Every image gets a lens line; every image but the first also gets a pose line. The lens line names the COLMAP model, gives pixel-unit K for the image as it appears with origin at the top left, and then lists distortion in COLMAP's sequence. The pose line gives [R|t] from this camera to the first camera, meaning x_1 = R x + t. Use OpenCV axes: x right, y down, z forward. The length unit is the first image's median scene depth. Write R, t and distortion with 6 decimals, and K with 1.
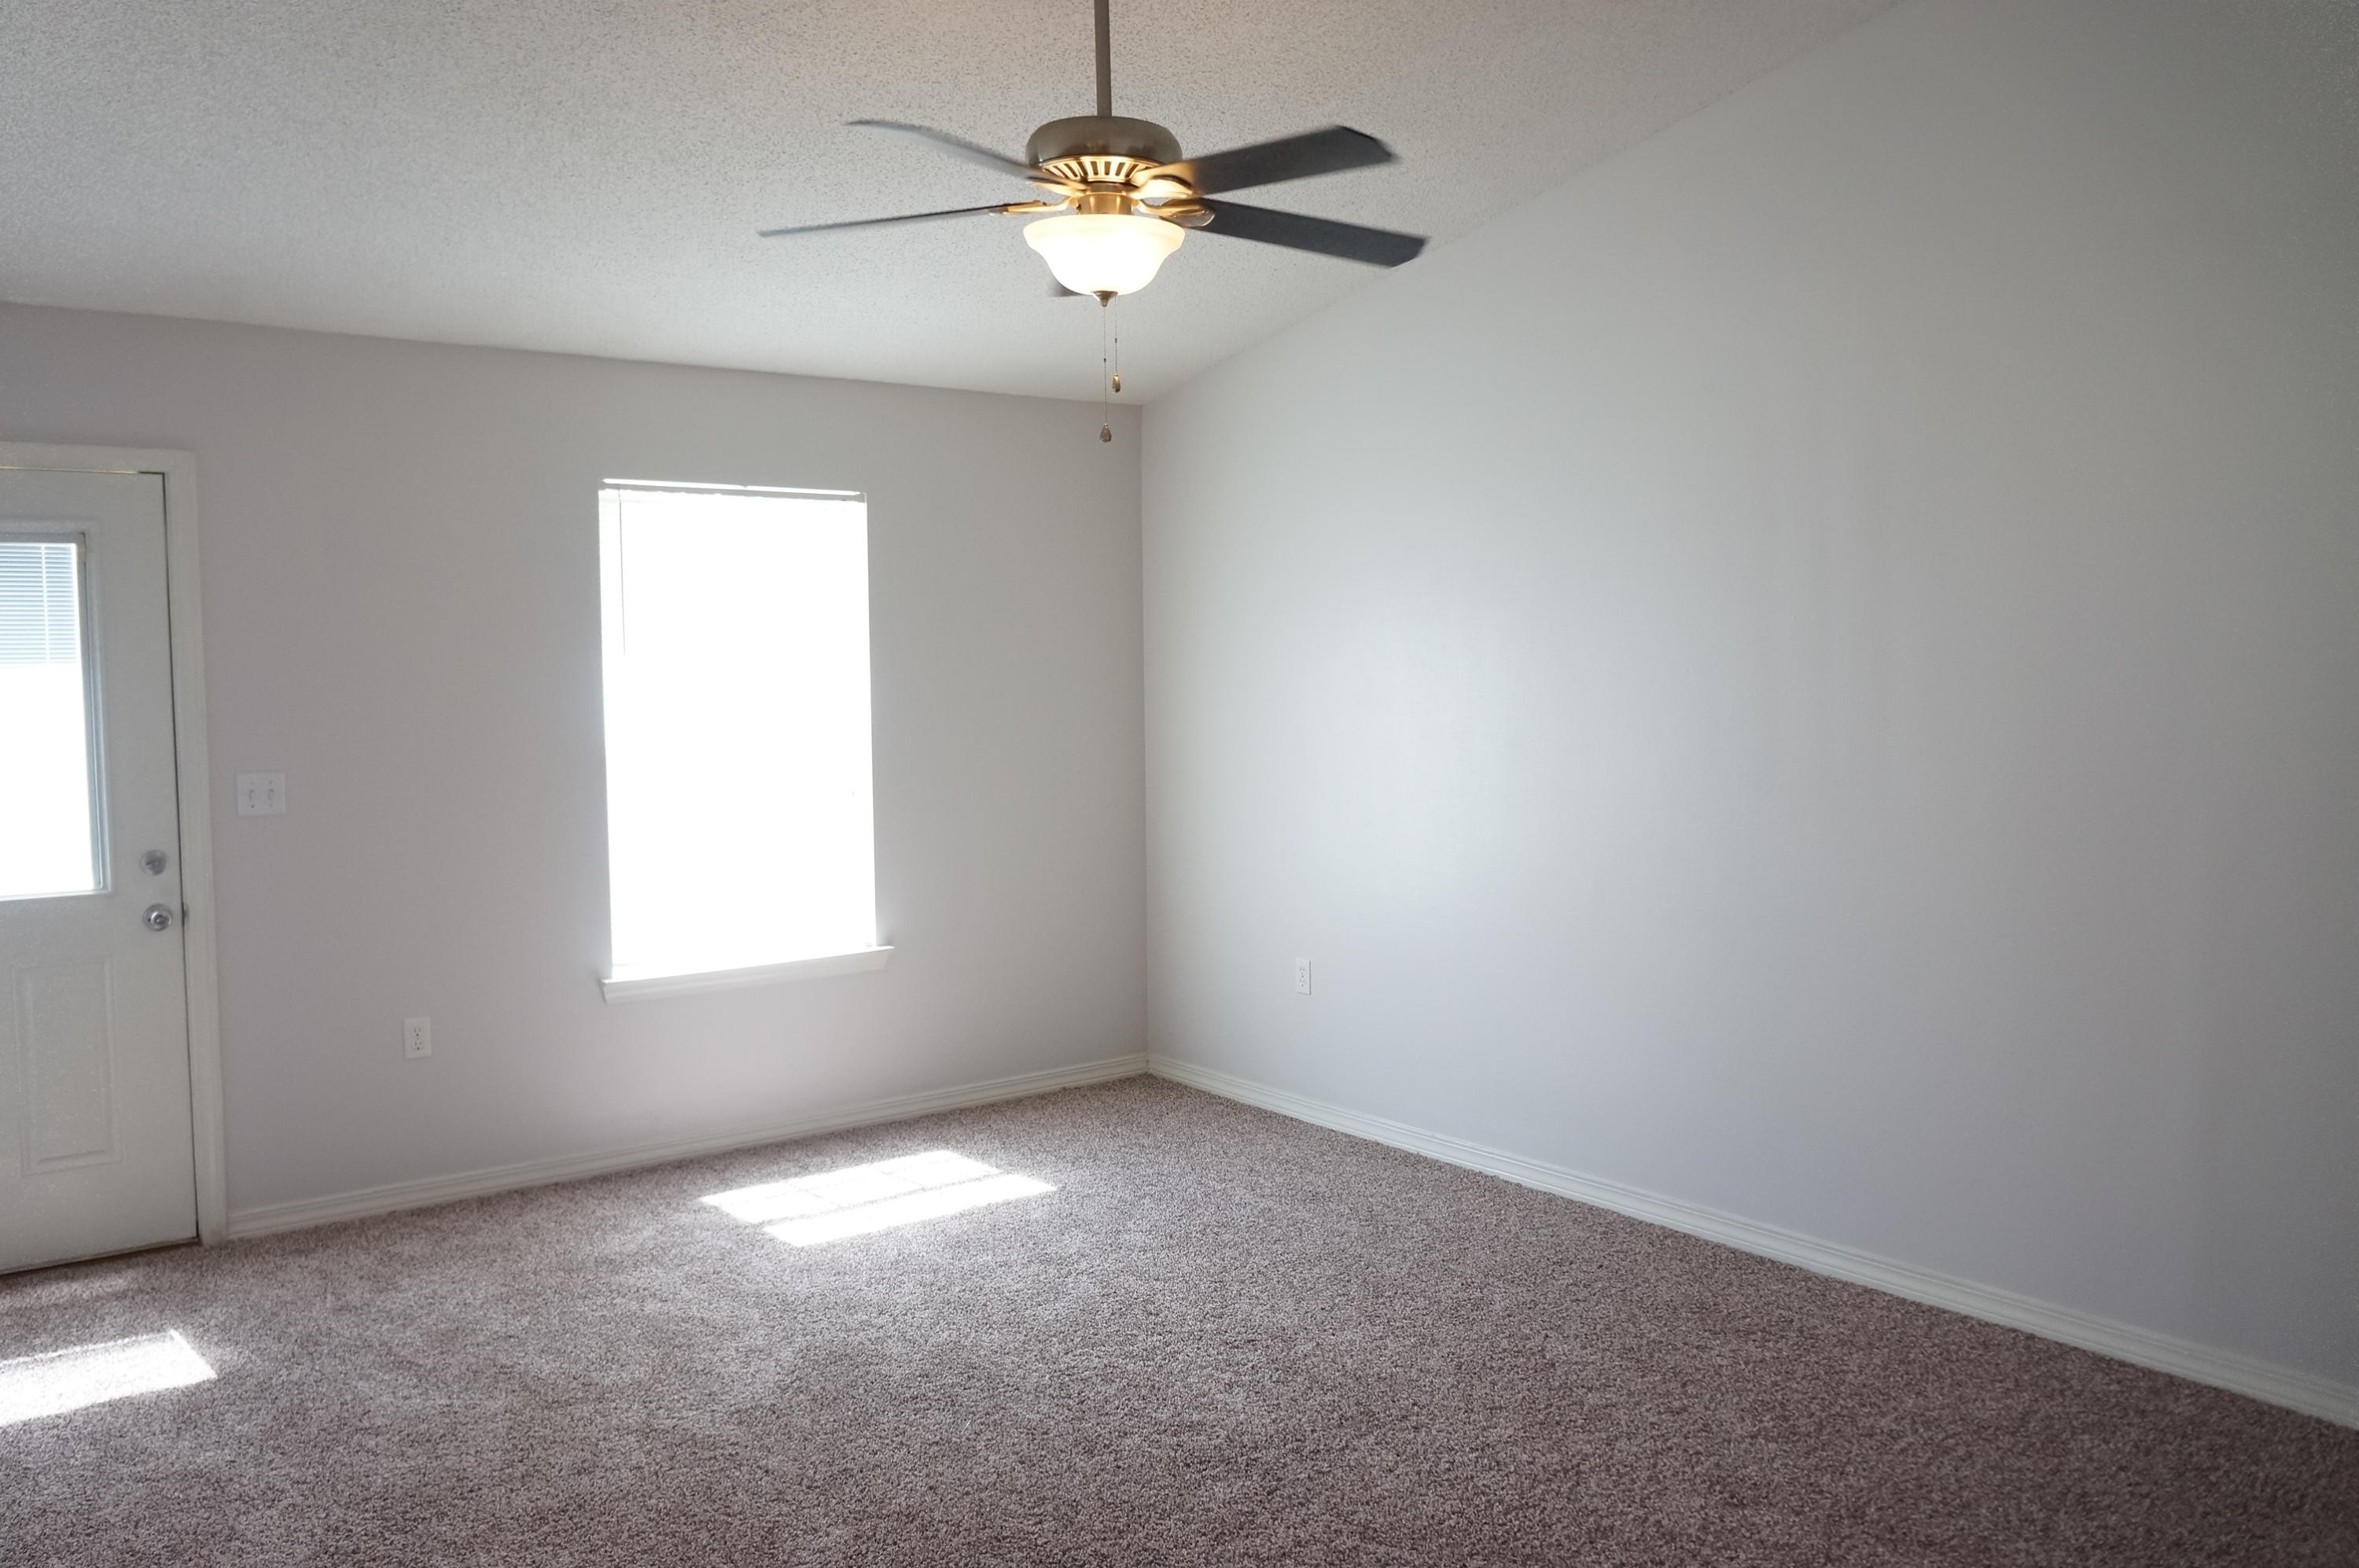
lens RADIAL K [[1794.1, 0, 1179.5], [0, 1794.1, 784.0], [0, 0, 1]] dist [-0.044561, 0.003550]
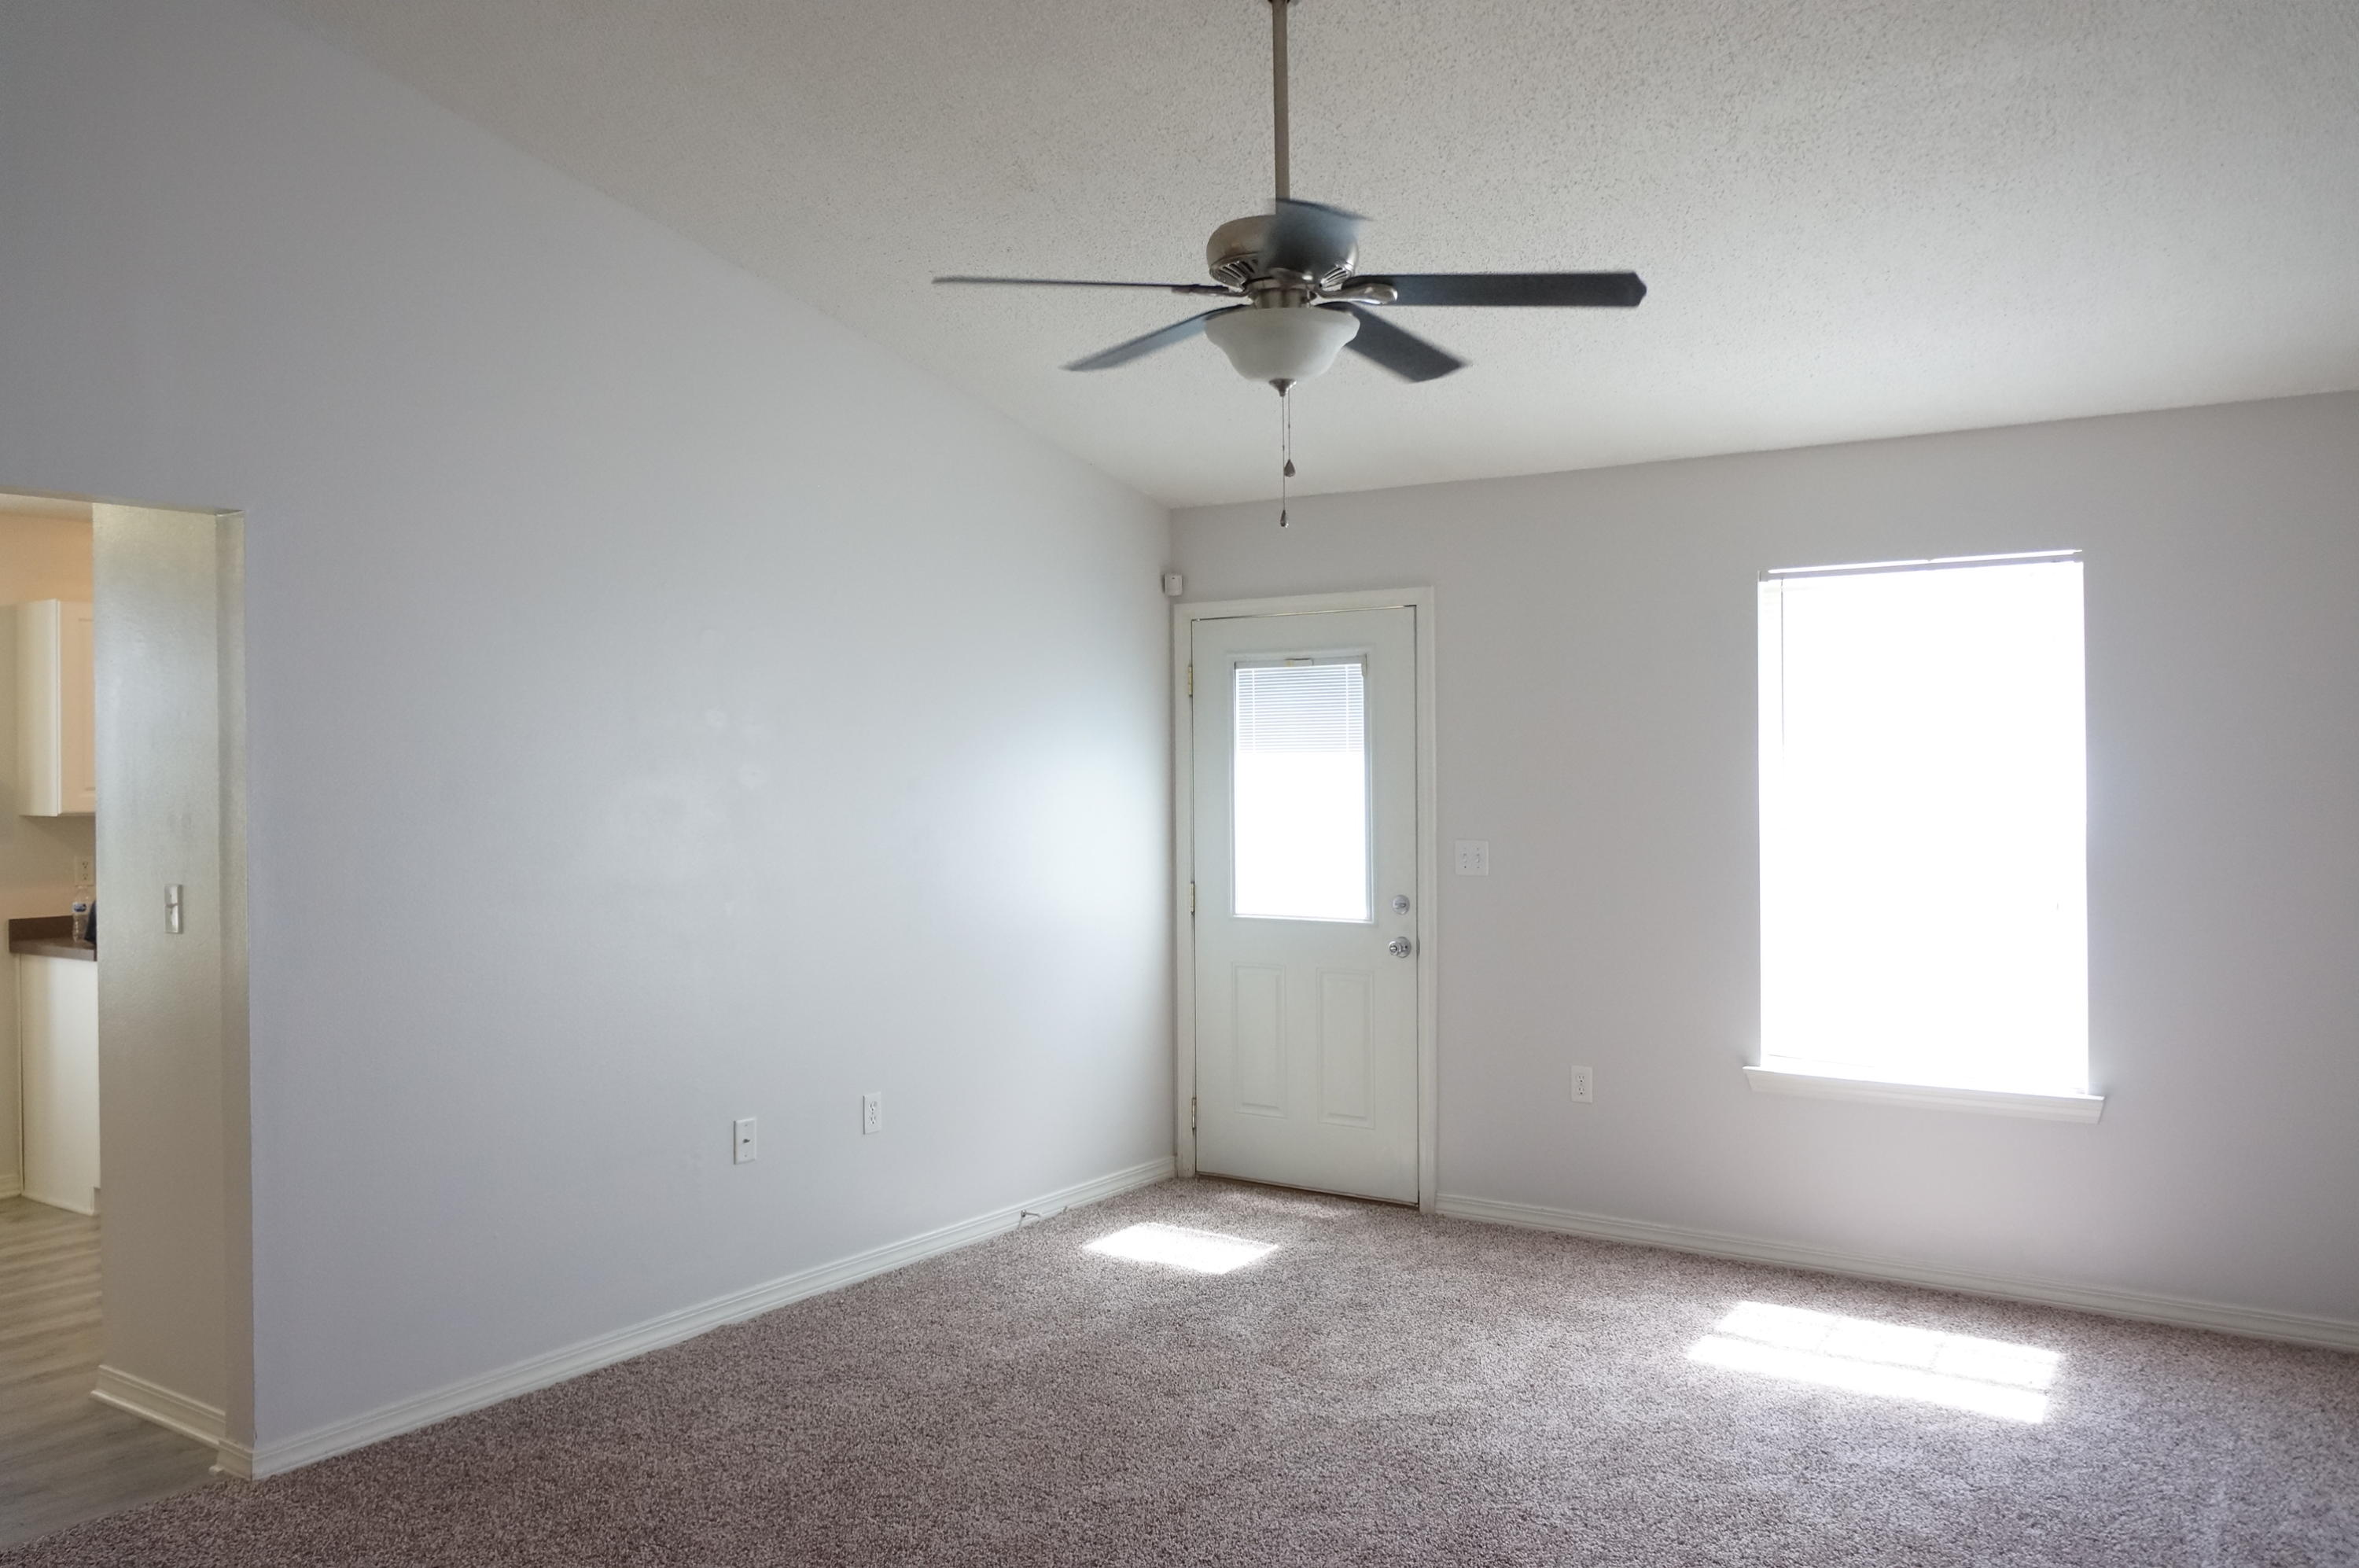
lens RADIAL K [[1820.2, 0, 1179.5], [0, 1820.2, 784.0], [0, 0, 1]] dist [-0.006673, -0.005034]
pose [[0.294223, 0.012823, -0.955651, 0.598644], [-0.066878, 0.997735, -0.007203, -0.021518], [0.953394, 0.066031, 0.294414, 0.408540]]
